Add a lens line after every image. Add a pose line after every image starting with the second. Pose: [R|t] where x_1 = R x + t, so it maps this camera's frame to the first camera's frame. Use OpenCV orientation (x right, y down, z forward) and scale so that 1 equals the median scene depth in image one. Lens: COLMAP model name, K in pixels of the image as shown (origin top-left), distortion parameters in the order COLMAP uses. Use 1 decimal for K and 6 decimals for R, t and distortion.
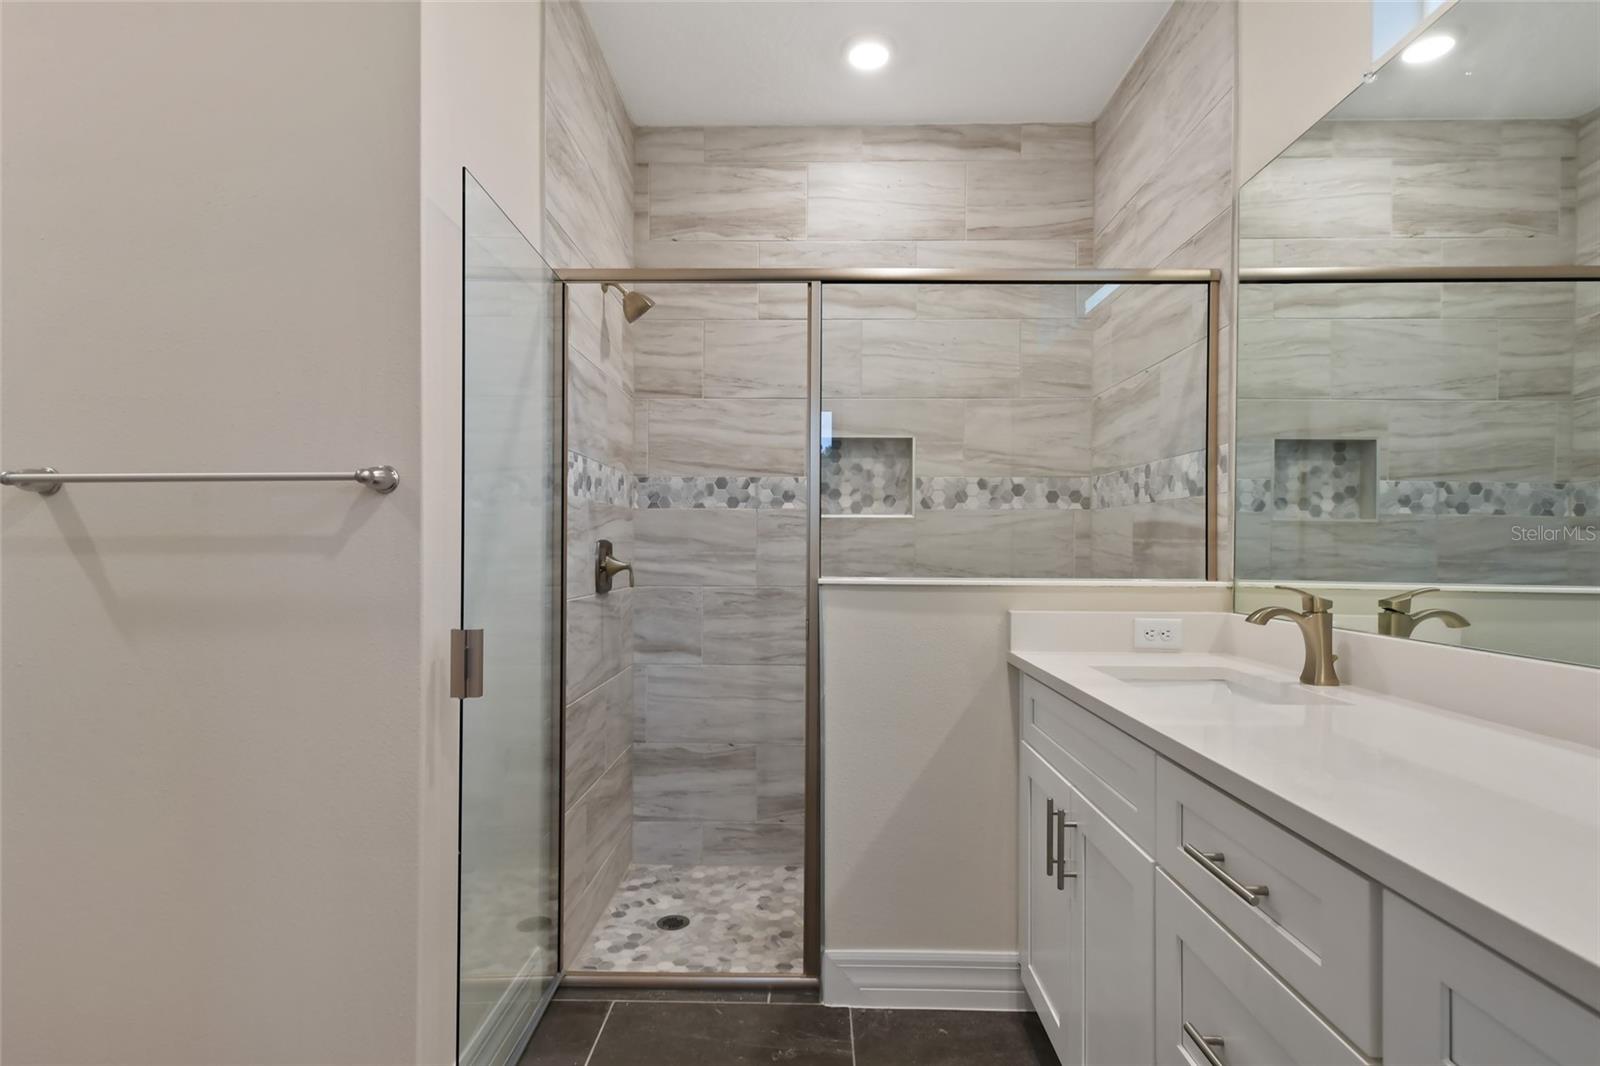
lens RADIAL K [[773.6, 0, 810.9], [0, 773.6, 553.9], [0, 0, 1]] dist [0.015419, -0.001970]
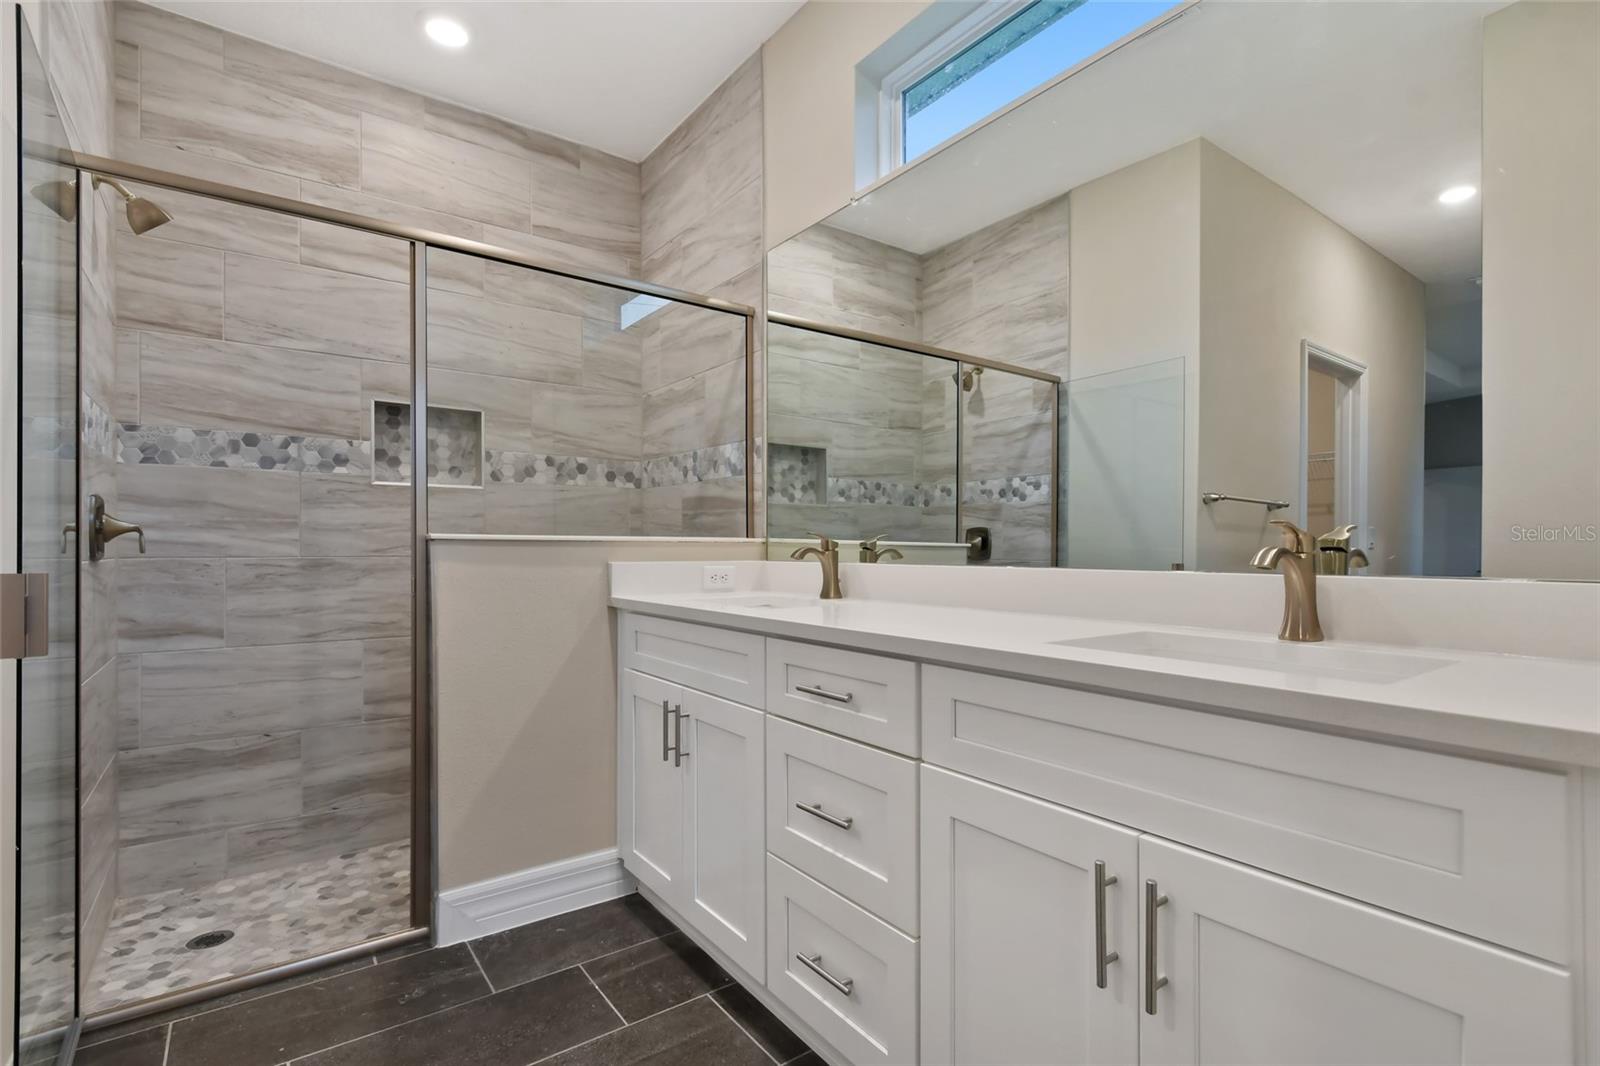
lens RADIAL K [[745.4, 0, 798.9], [0, 745.4, 547.4], [0, 0, 1]] dist [0.017820, -0.009507]
pose [[0.801455, -0.002719, 0.598048, -0.142347], [0.005747, 0.999979, -0.003155, 0.041280], [-0.598027, 0.005965, 0.801454, -0.062311]]
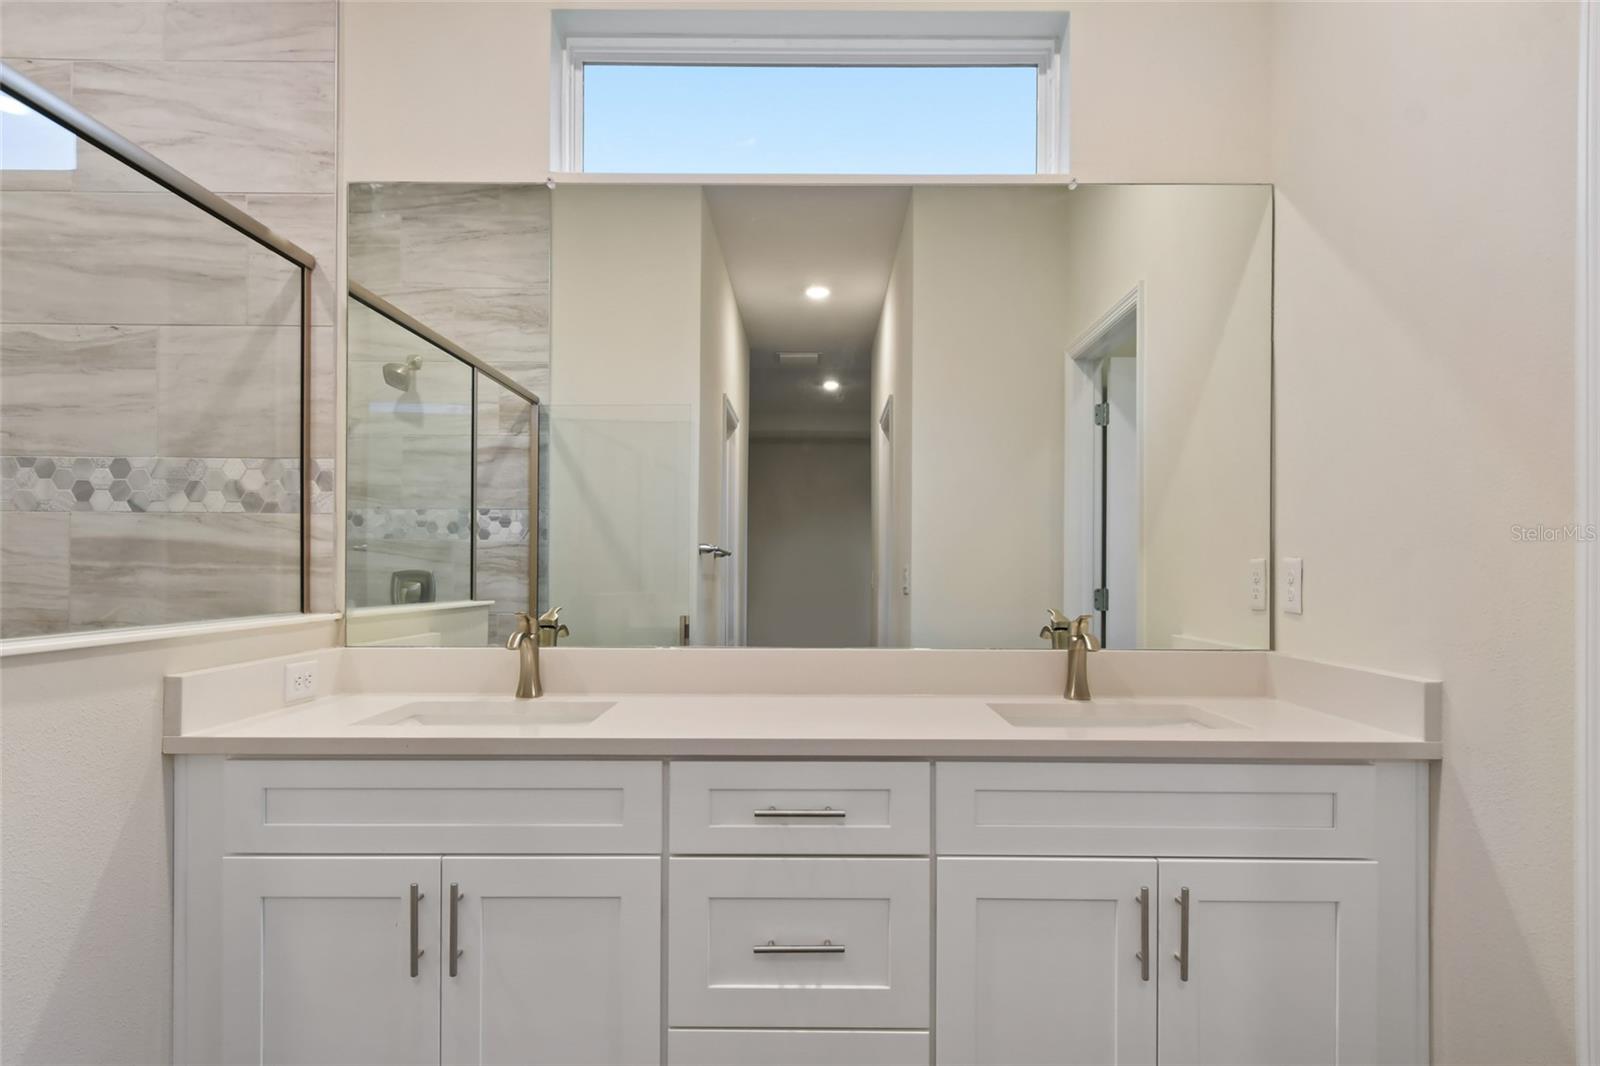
lens RADIAL K [[946.9, 0, 792.8], [0, 946.9, 561.9], [0, 0, 1]] dist [0.013500, -0.000639]
pose [[-0.003396, -0.004721, 0.999983, -0.414121], [0.003320, 0.999983, 0.004732, -0.019881], [-0.999989, 0.003336, -0.003381, 0.352323]]
